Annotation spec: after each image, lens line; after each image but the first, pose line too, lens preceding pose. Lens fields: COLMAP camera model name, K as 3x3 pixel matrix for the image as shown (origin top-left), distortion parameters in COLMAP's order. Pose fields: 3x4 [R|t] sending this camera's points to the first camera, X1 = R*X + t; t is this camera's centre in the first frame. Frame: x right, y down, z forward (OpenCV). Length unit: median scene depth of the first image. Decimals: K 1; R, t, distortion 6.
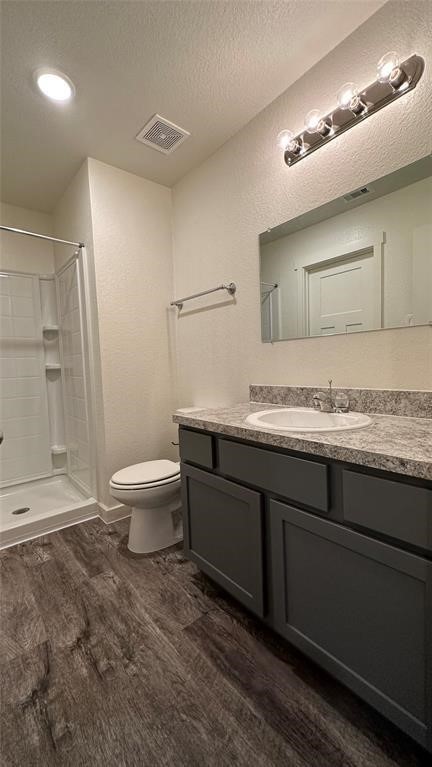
lens RADIAL K [[310.3, 0, 215.8], [0, 310.3, 385.7], [0, 0, 1]] dist [0.003342, 0.000143]
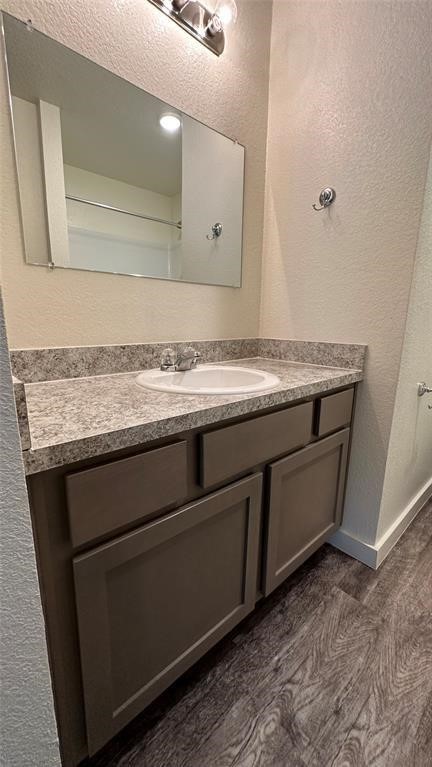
lens RADIAL K [[310.3, 0, 214.3], [0, 310.3, 384.4], [0, 0, 1]] dist [0.003342, 0.000143]
pose [[-0.037411, -0.172741, 0.984257, -0.450414], [0.055229, 0.983083, 0.174634, -0.019465], [-0.997773, 0.060893, -0.027237, 0.814772]]
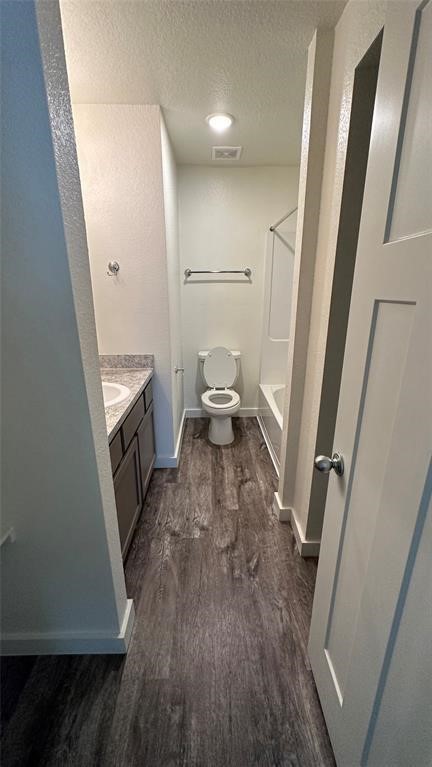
lens RADIAL K [[310.3, 0, 214.8], [0, 310.3, 382.2], [0, 0, 1]] dist [0.003342, 0.000143]
pose [[-0.773701, -0.159572, 0.613126, -0.805553], [0.064218, 0.943024, 0.326468, -0.296853], [-0.630288, 0.291962, -0.719371, 1.306780]]
